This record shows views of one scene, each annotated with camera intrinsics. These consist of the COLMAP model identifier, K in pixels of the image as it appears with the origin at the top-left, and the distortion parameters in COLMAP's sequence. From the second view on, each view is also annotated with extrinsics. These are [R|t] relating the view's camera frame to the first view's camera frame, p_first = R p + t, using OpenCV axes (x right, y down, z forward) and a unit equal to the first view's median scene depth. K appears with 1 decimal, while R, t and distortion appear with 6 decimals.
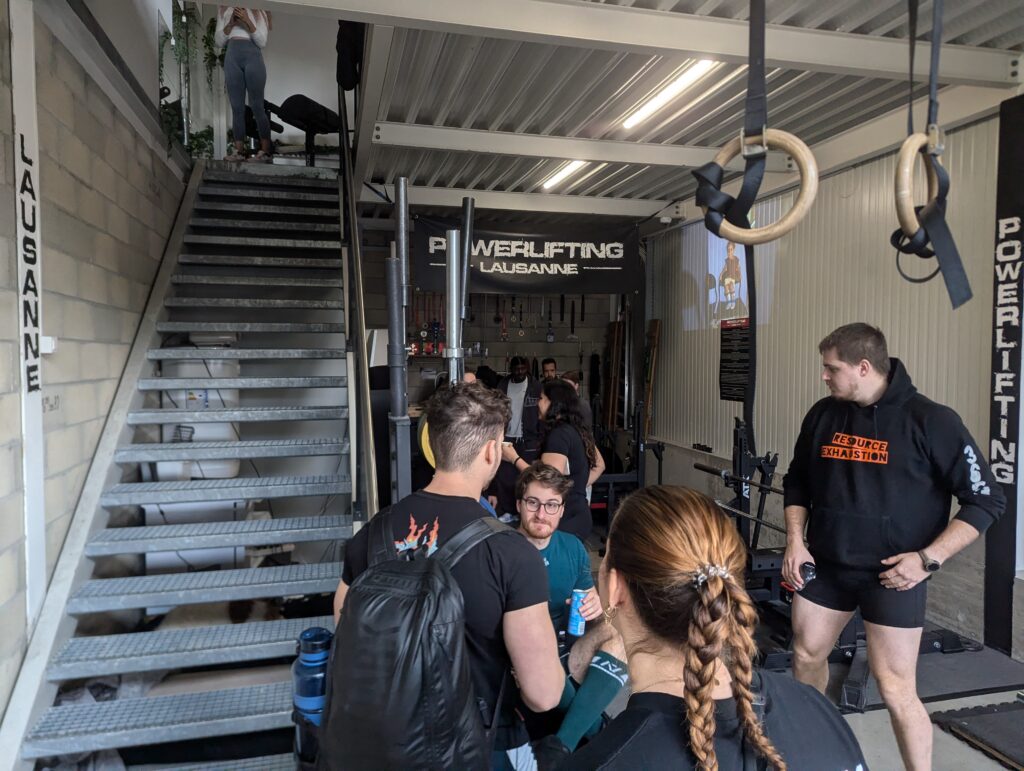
lens RADIAL K [[718.8, 0, 512.0], [0, 718.8, 385.5], [0, 0, 1]] dist [0.080341, -0.057484]
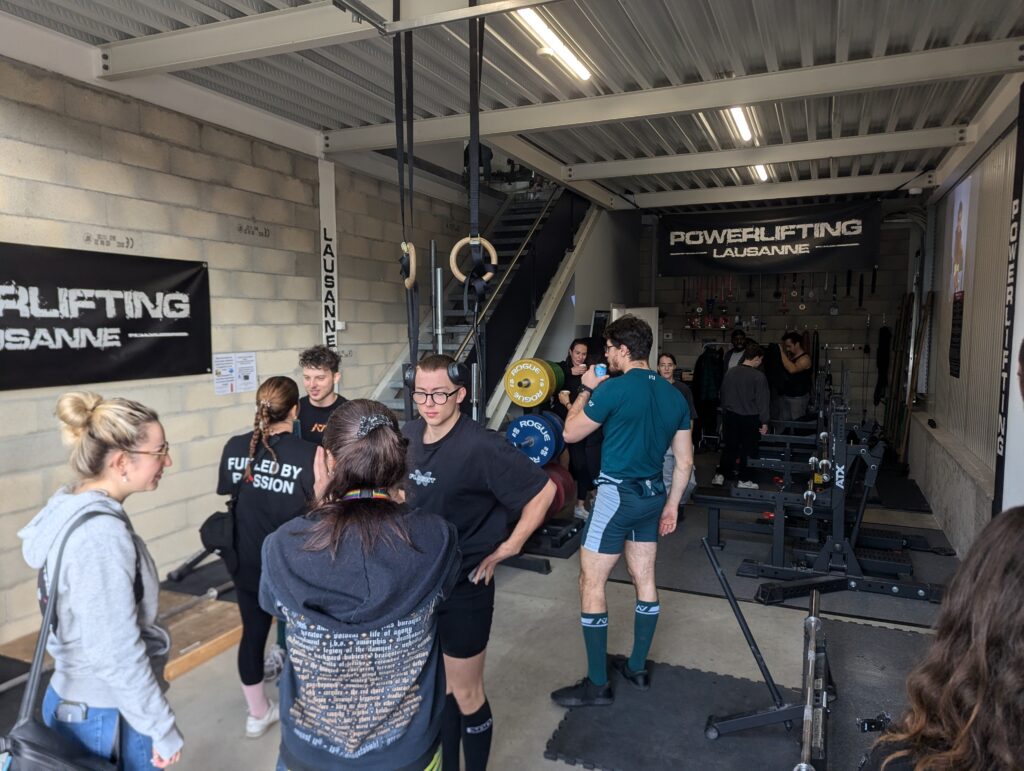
lens RADIAL K [[718.5, 0, 512.0], [0, 718.5, 385.5], [0, 0, 1]] dist [0.087559, -0.065820]
pose [[0.796145, 0.051572, -0.602904, 0.430816], [-0.026365, 0.998372, 0.050585, -0.000686], [0.604531, -0.024378, 0.796208, -0.148284]]
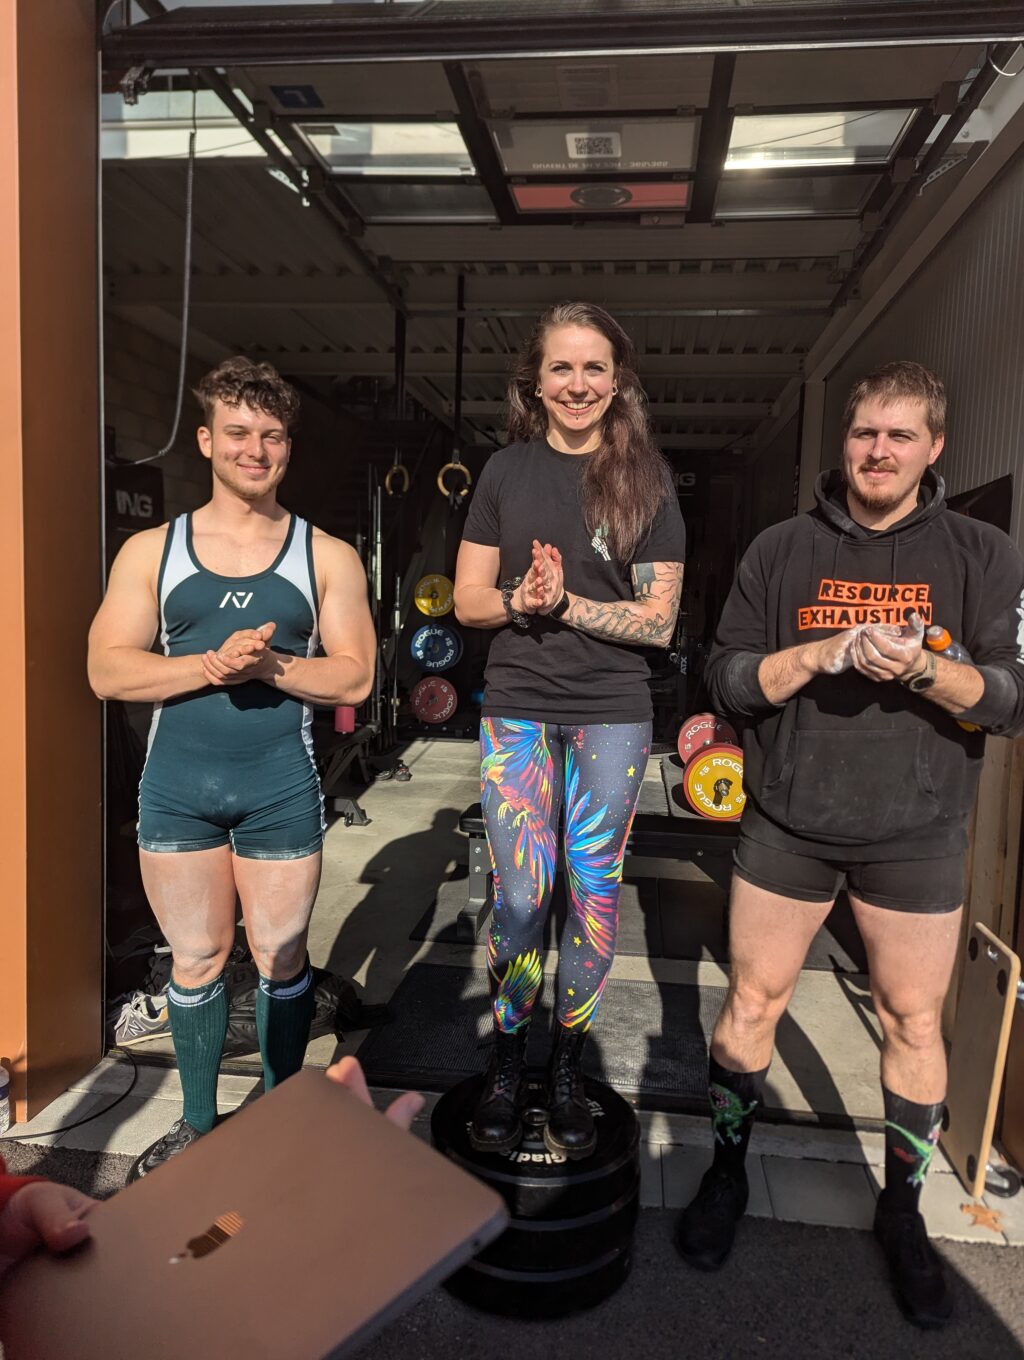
lens RADIAL K [[954.2, 0, 539.7], [0, 954.2, 662.5], [0, 0, 1]] dist [0.087559, -0.065820]
pose [[0.936409, 0.054312, -0.346681, 0.507268], [-0.046546, 0.998444, 0.030697, 0.075764], [0.347809, -0.012608, 0.937481, -0.572844]]
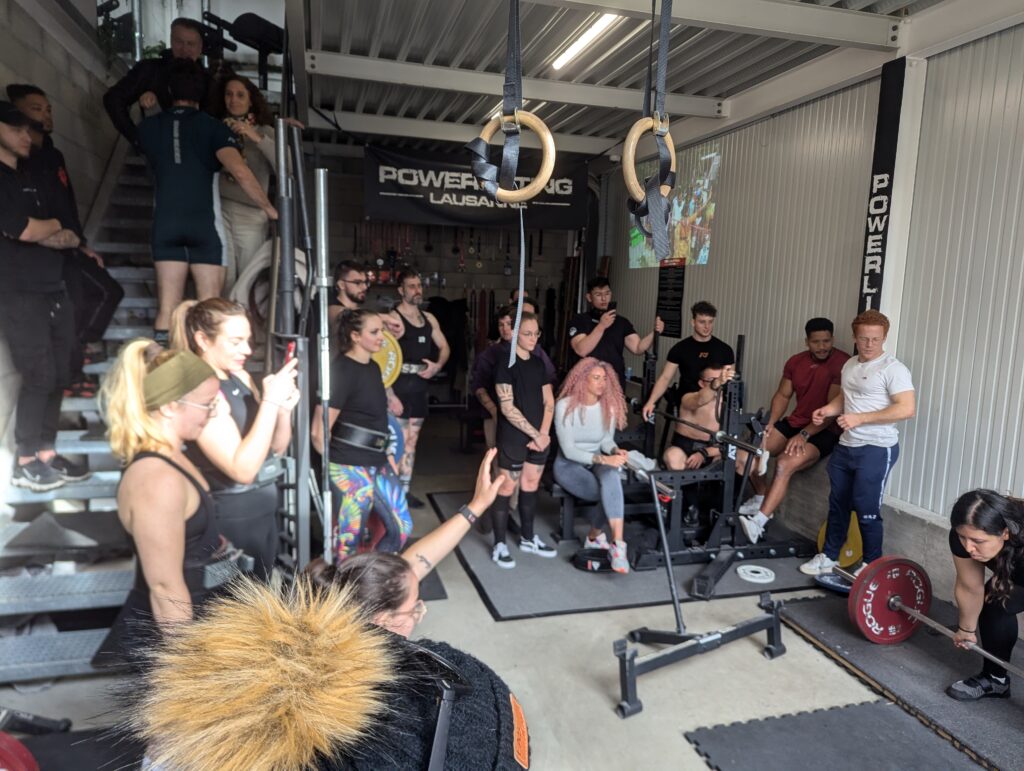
lens RADIAL K [[728.0, 0, 529.6], [0, 728.0, 385.2], [0, 0, 1]] dist [0.069595, -0.056731]
pose [[0.998946, 0.027735, 0.036565, 0.068429], [-0.030954, 0.995405, 0.090613, 0.001426], [-0.033884, -0.091649, 0.995215, -0.064189]]
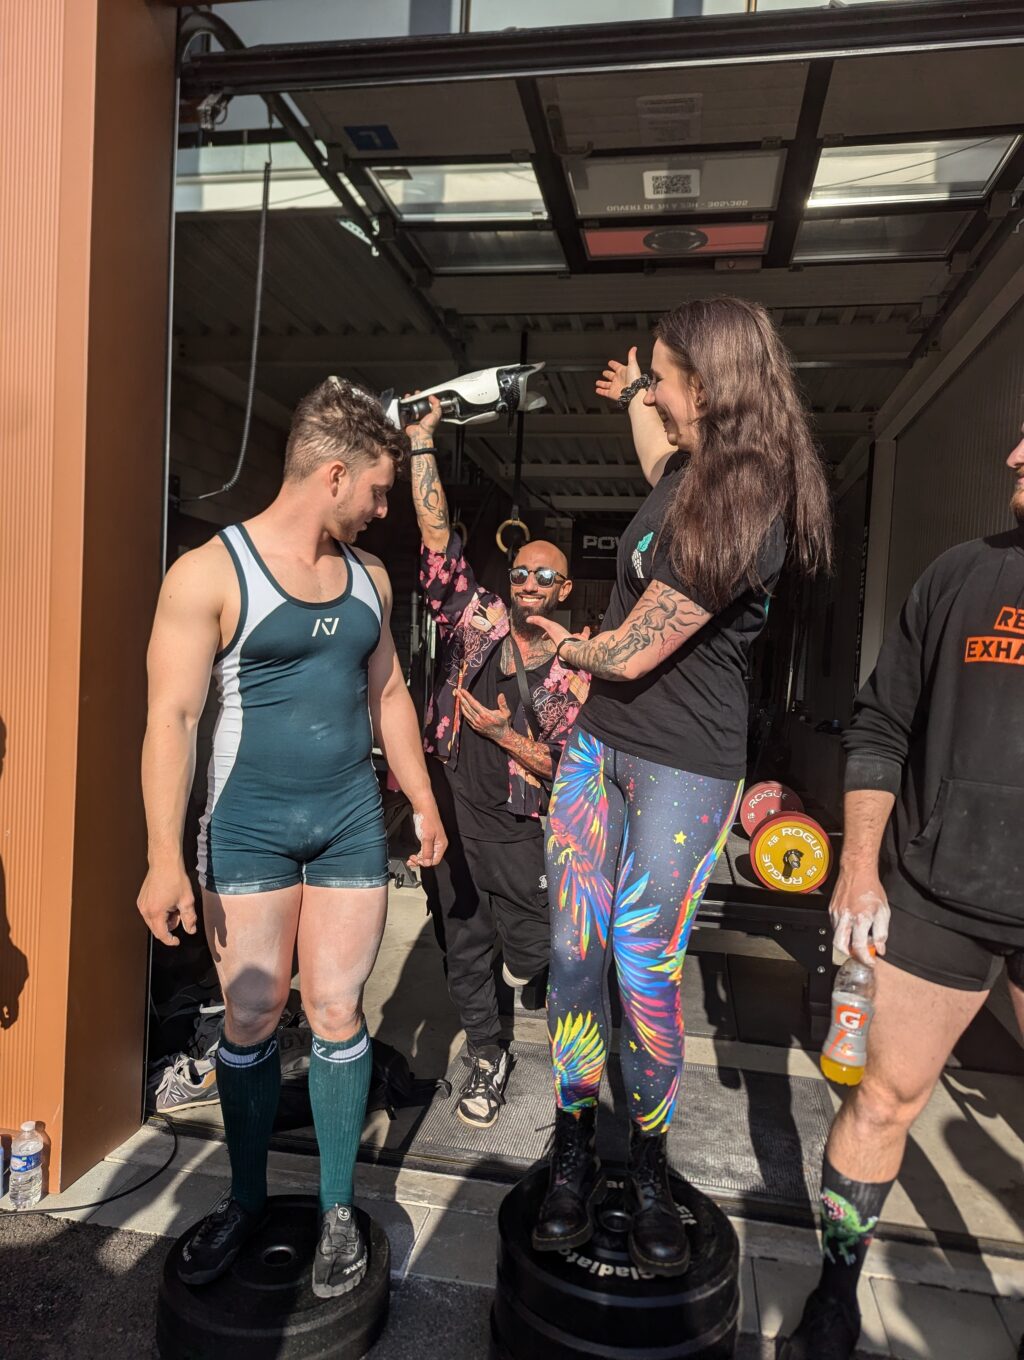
lens RADIAL K [[955.3, 0, 523.5], [0, 955.3, 685.4], [0, 0, 1]] dist [0.081617, -0.061085]
pose [[0.910875, 0.052082, -0.409383, 0.489533], [-0.063488, 0.997880, -0.014309, 0.084894], [0.407770, 0.039024, 0.912250, -0.552837]]
